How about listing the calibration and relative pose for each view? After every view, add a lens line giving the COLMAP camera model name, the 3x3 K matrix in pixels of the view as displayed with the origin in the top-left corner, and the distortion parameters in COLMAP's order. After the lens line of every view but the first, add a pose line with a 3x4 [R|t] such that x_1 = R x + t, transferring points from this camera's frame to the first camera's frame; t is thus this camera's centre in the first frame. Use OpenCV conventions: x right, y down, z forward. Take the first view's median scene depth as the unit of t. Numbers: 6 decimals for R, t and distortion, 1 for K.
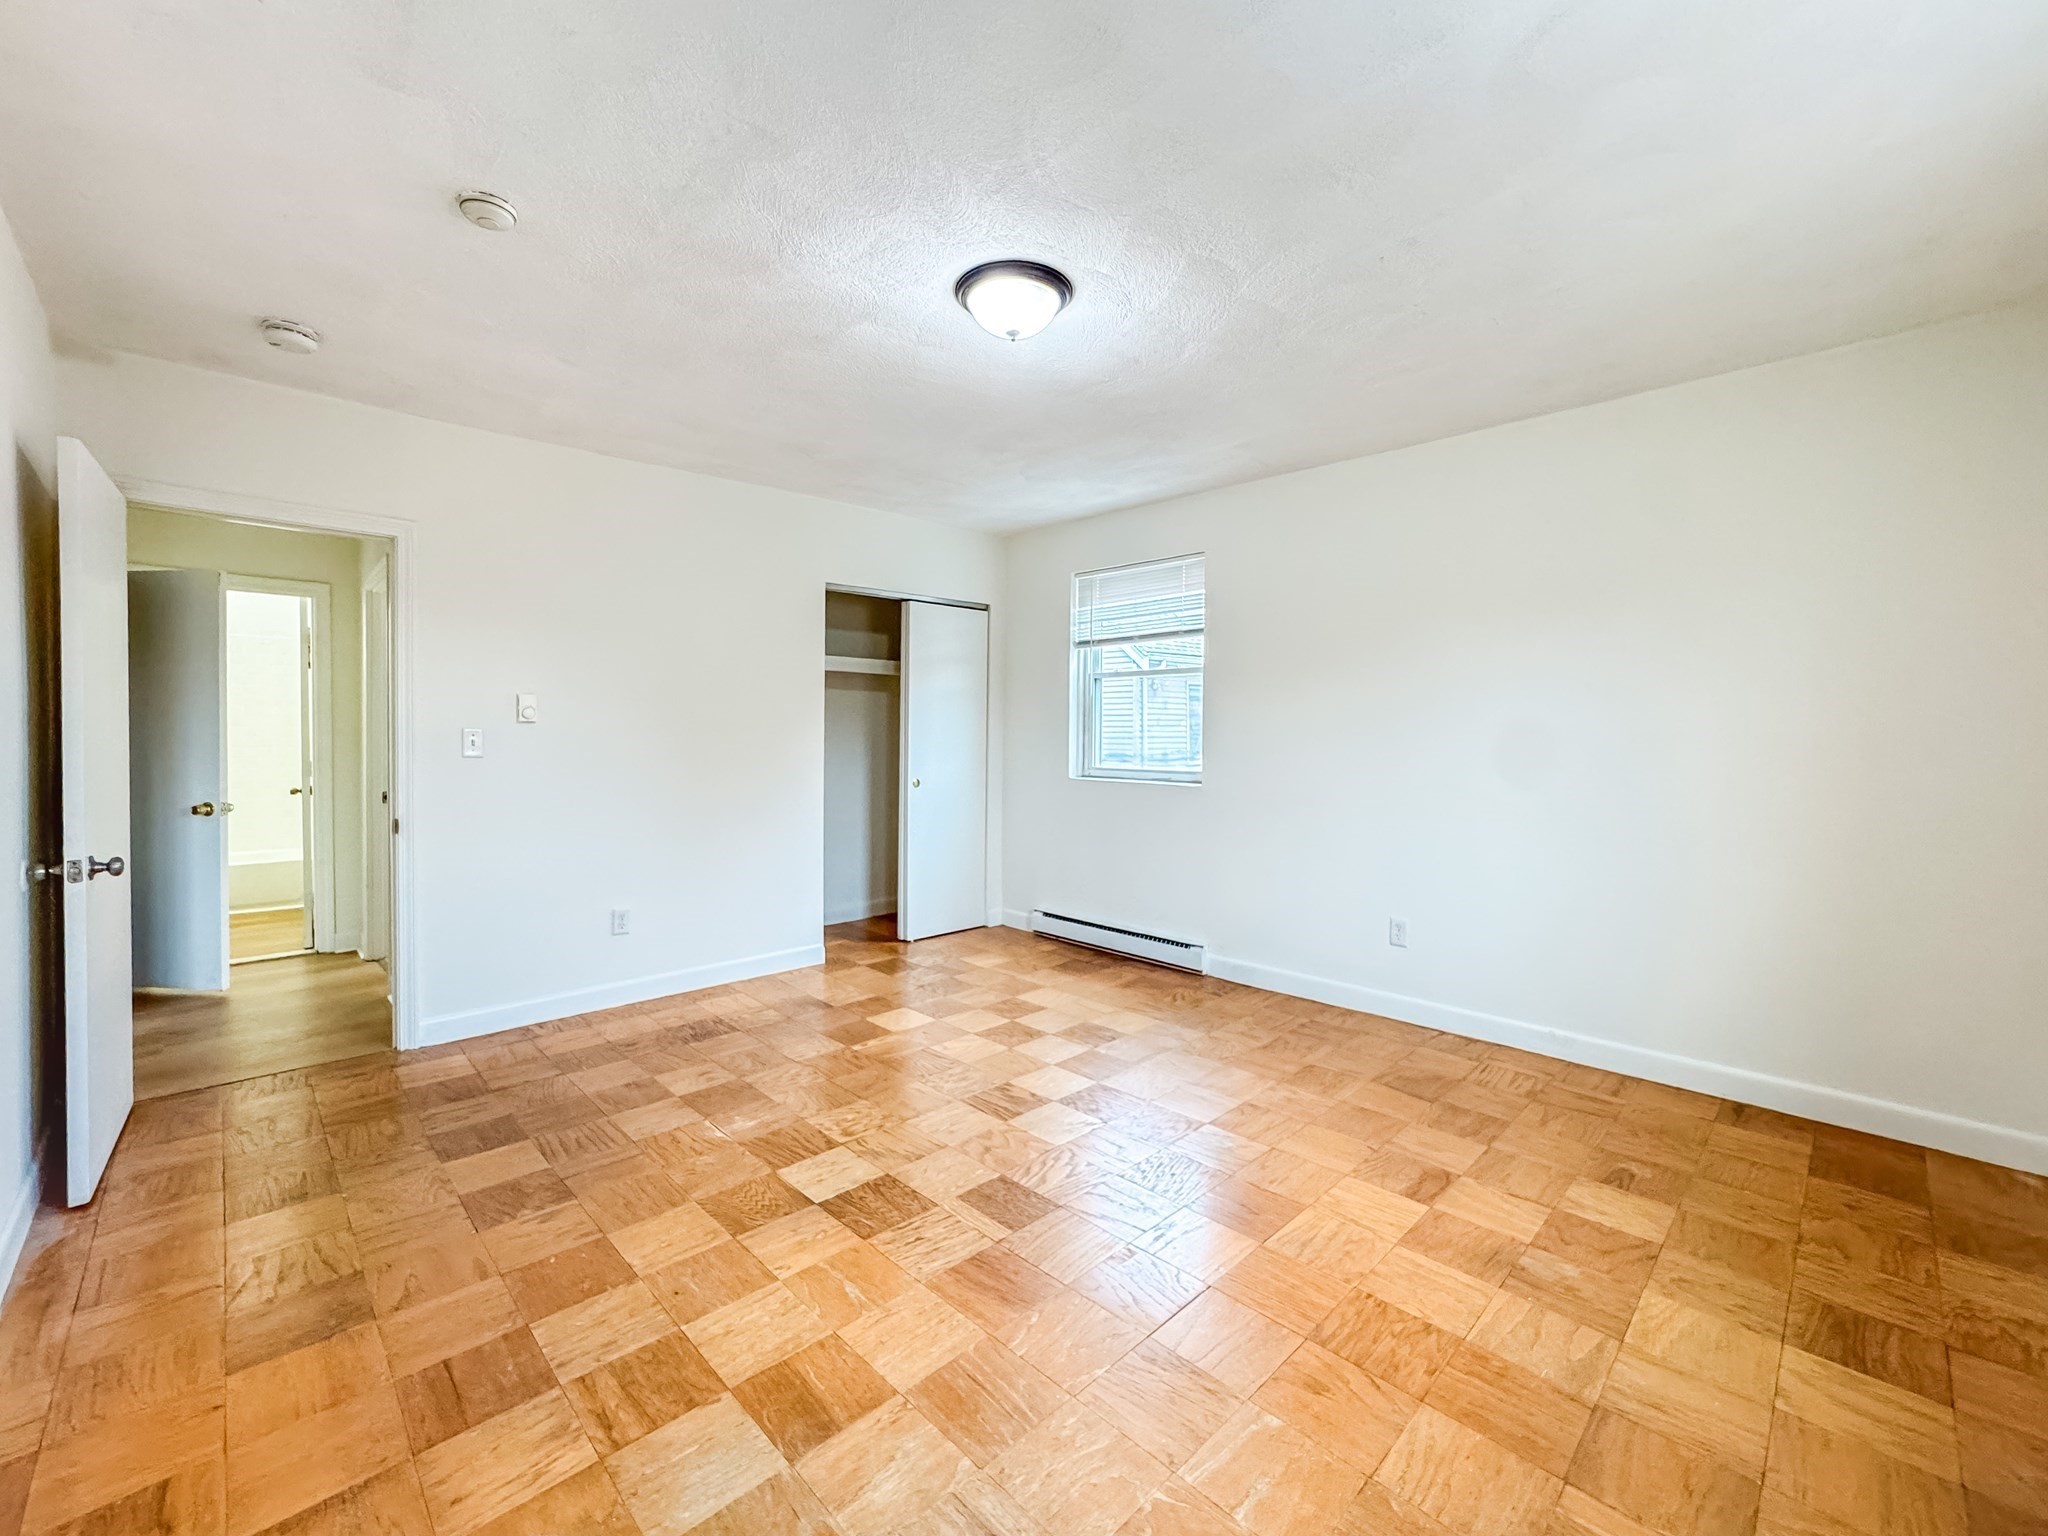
lens RADIAL K [[862.0, 0, 1018.1], [0, 862.0, 751.3], [0, 0, 1]] dist [-0.042634, 0.021588]
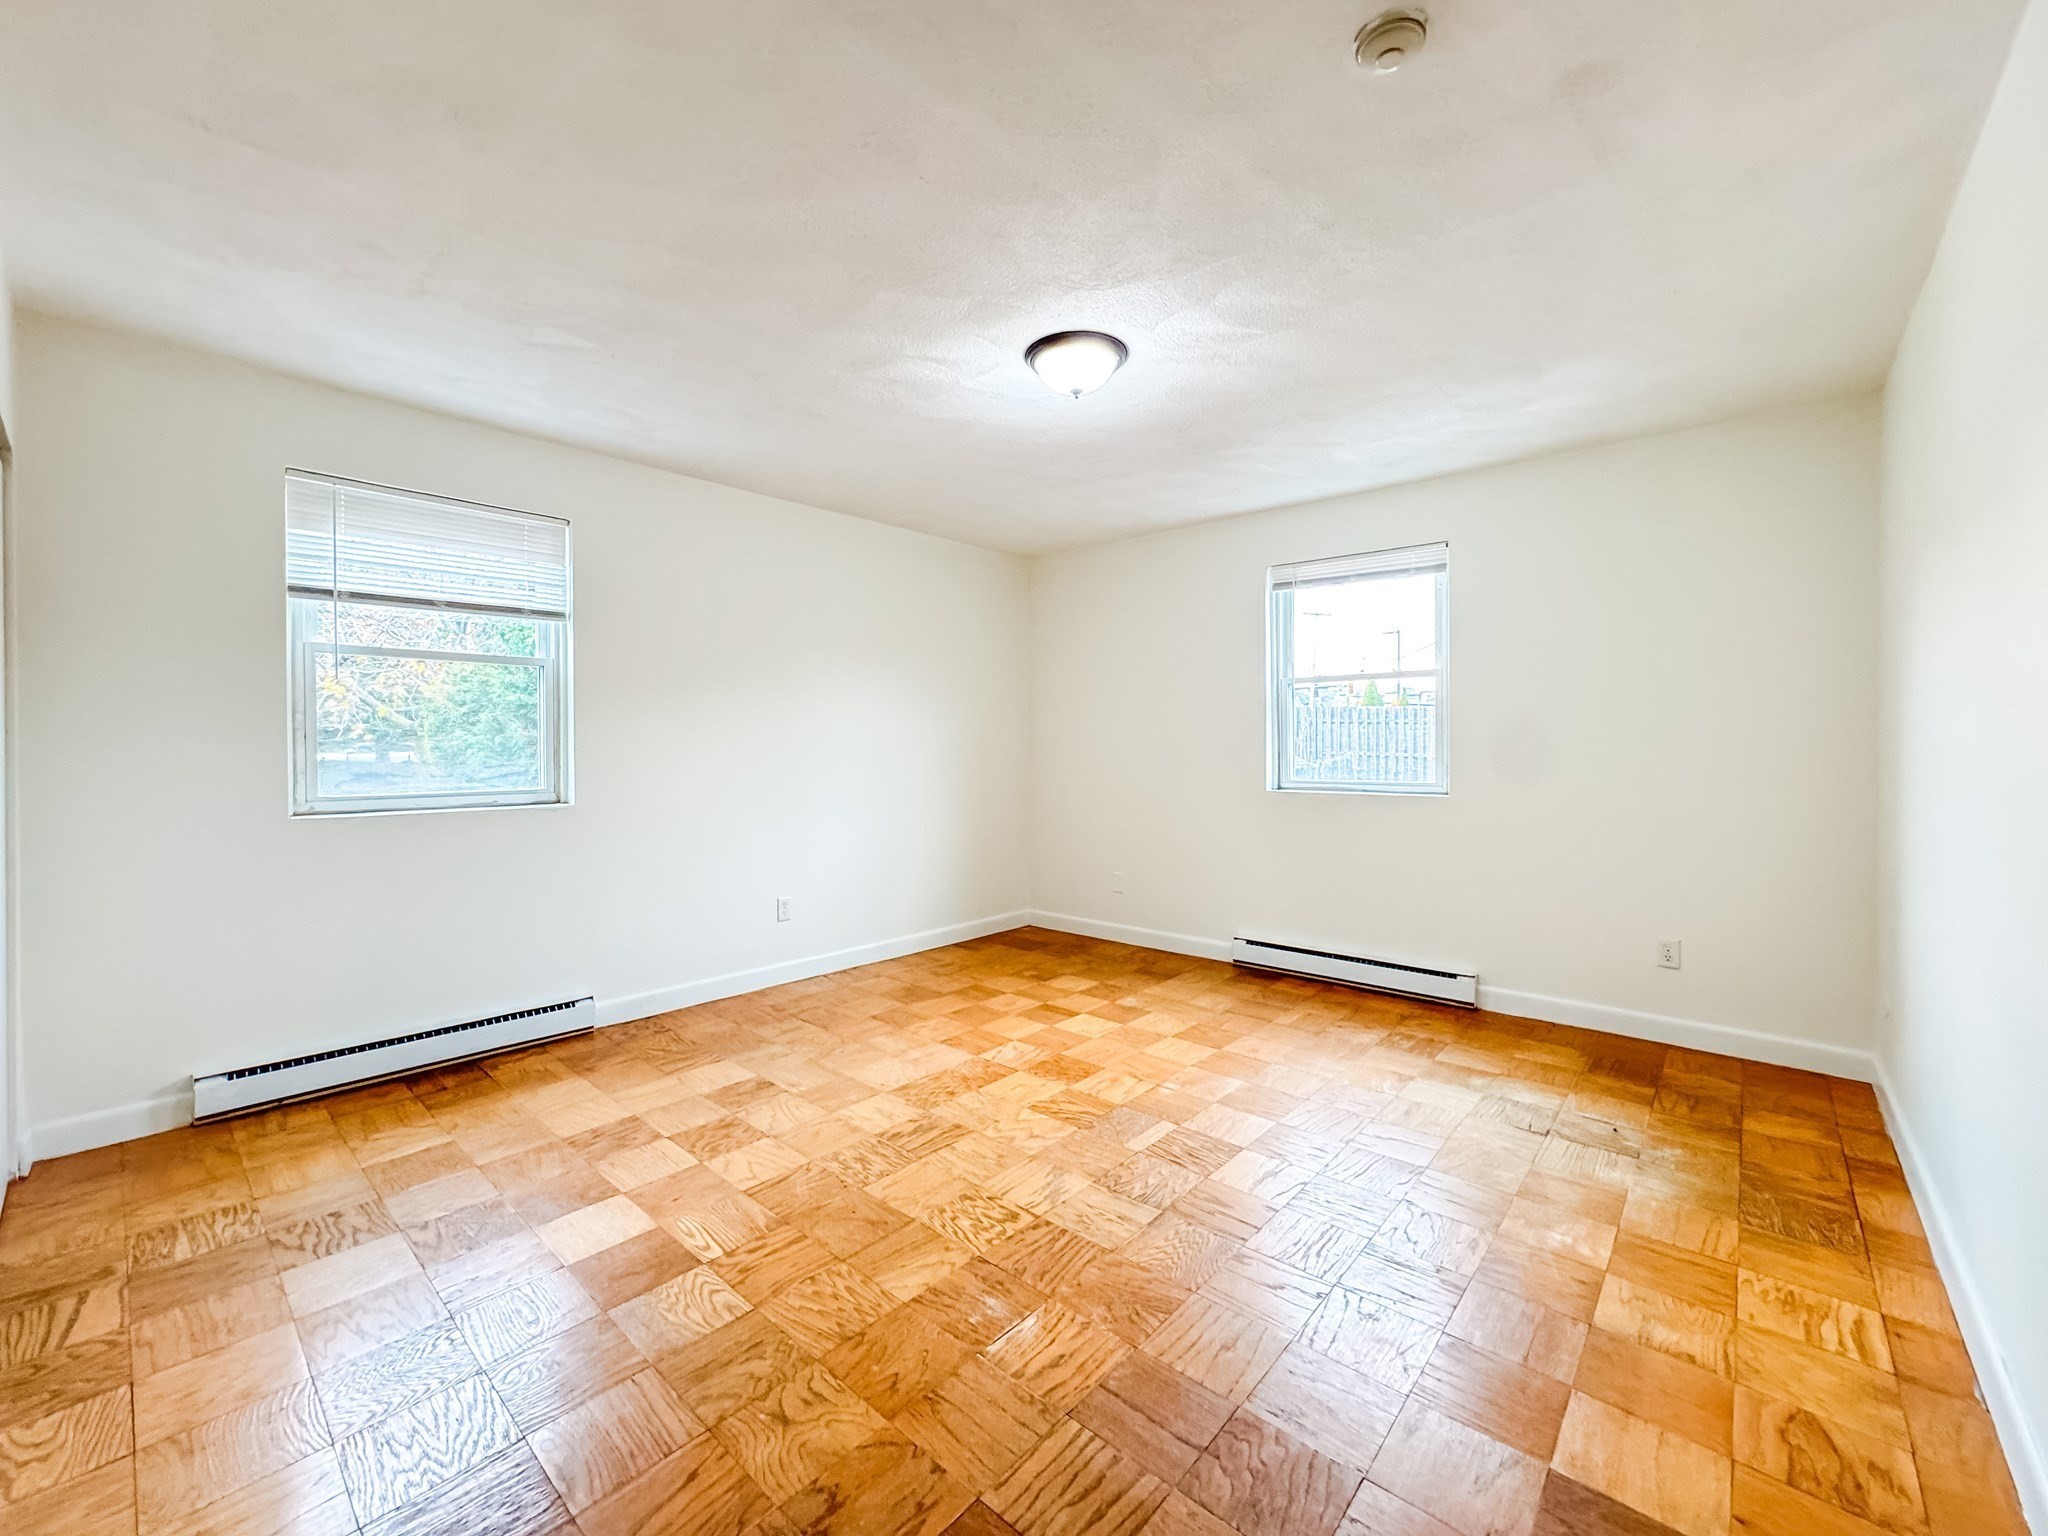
lens RADIAL K [[818.3, 0, 1021.9], [0, 818.3, 766.1], [0, 0, 1]] dist [-0.036773, 0.015663]
pose [[-0.062422, -0.025576, 0.997722, -0.754220], [0.026373, 0.999280, 0.027266, -0.009257], [-0.997701, 0.028015, -0.061702, 0.797295]]
